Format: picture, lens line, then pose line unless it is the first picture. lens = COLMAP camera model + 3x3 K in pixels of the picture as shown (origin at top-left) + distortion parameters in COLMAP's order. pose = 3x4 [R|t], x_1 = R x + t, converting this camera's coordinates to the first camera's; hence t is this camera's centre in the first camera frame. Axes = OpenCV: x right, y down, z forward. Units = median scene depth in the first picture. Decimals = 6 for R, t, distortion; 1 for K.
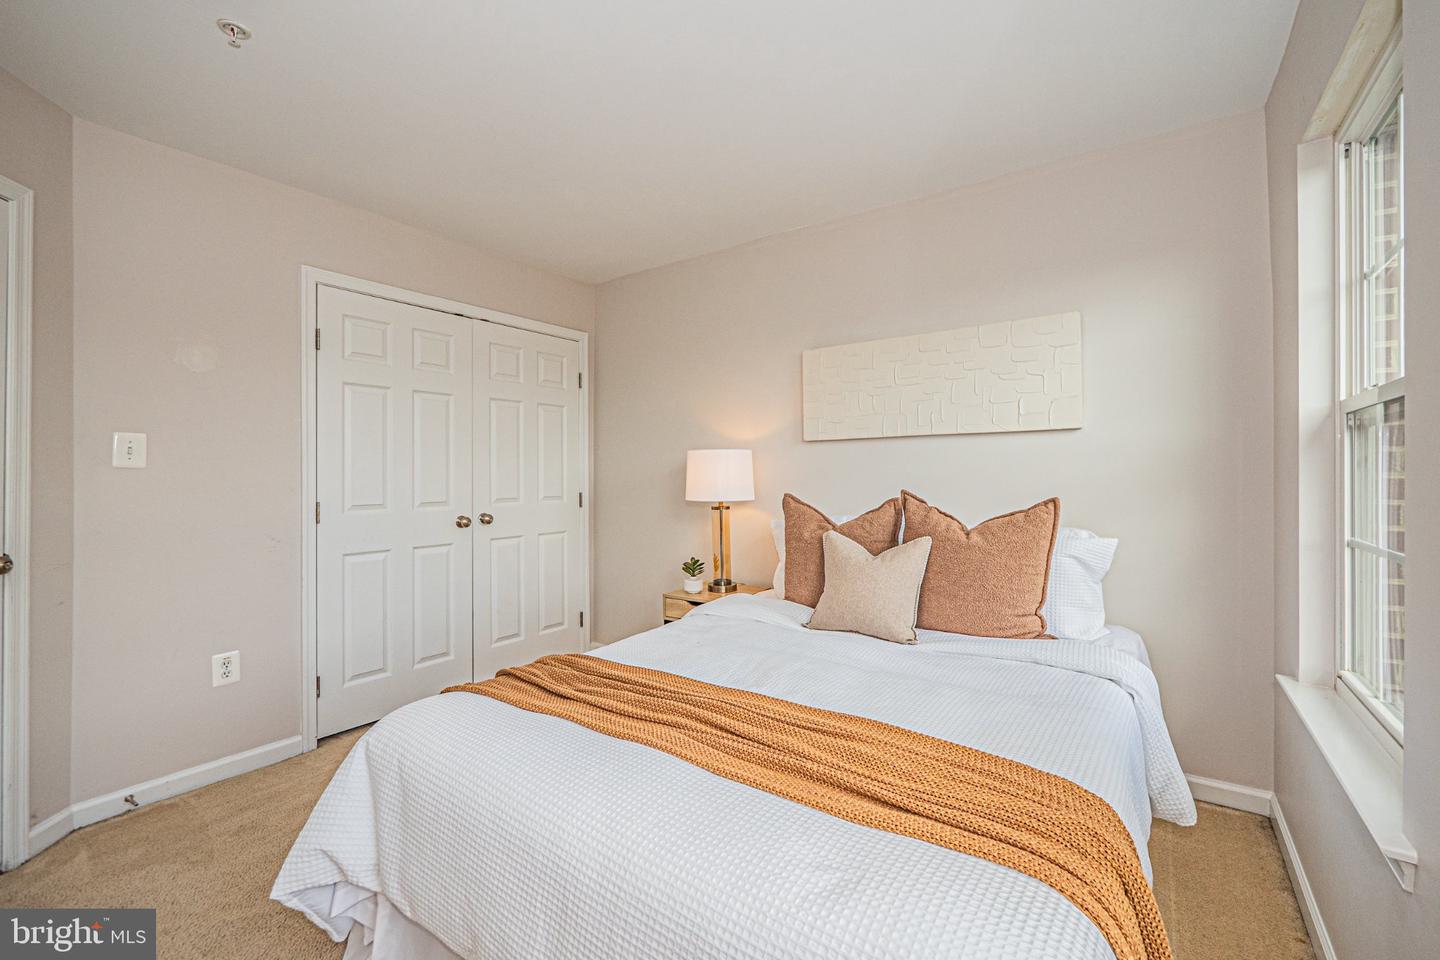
lens RADIAL K [[609.4, 0, 719.3], [0, 609.4, 474.2], [0, 0, 1]] dist [-0.006668, 0.000909]
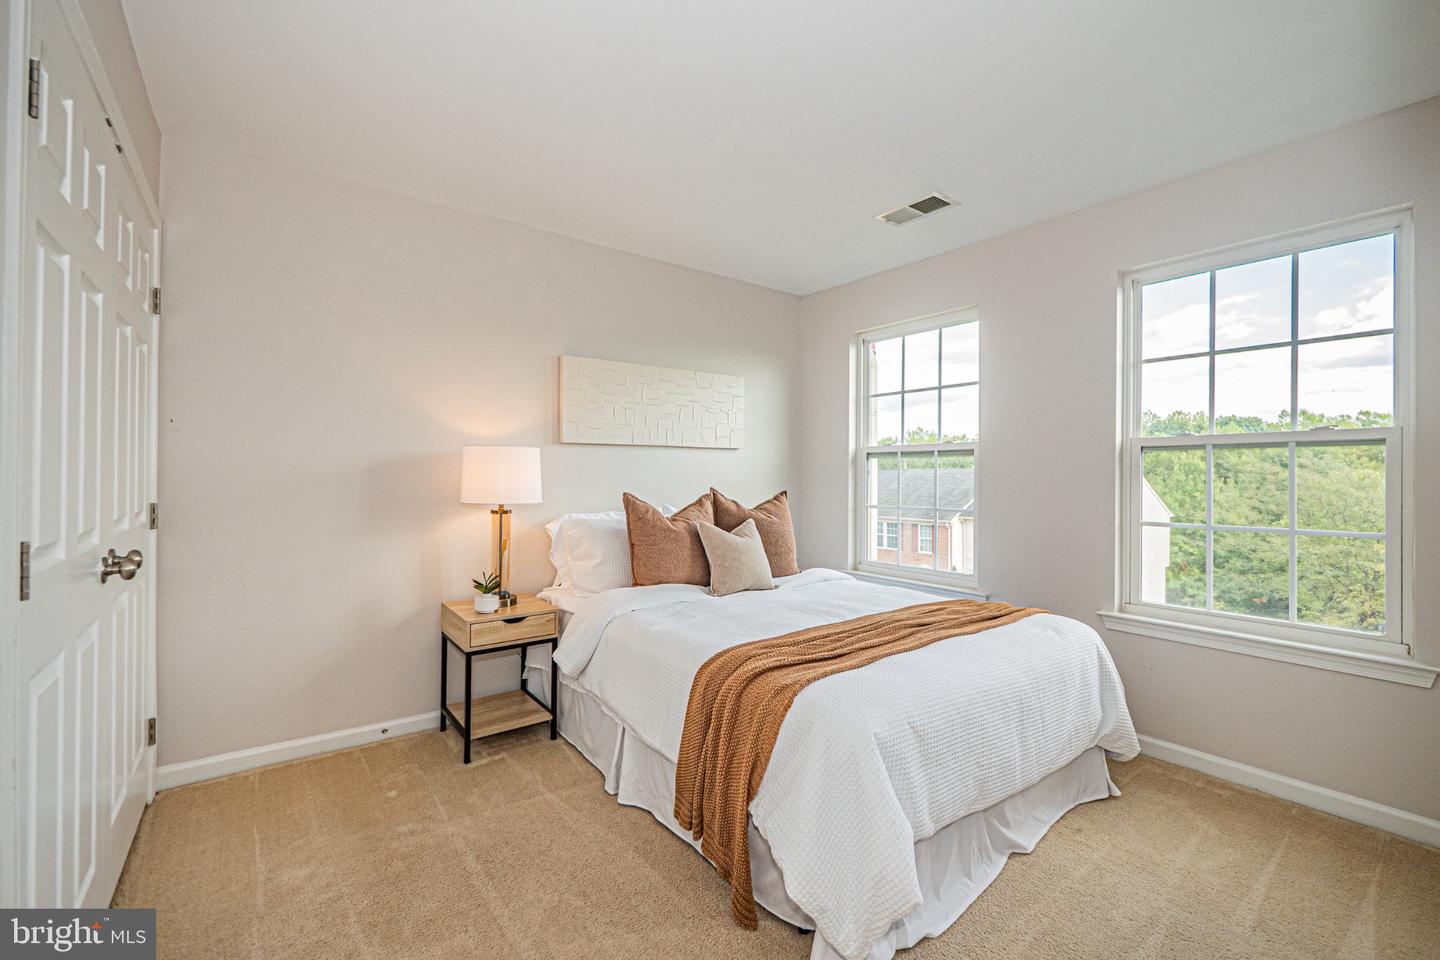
lens RADIAL K [[609.4, 0, 719.3], [0, 609.4, 474.2], [0, 0, 1]] dist [-0.006668, 0.000909]
pose [[0.310829, 0.004962, 0.950453, -0.803908], [-0.009461, 0.999953, -0.002126, -0.000959], [-0.950419, -0.008332, 0.310861, 0.447537]]
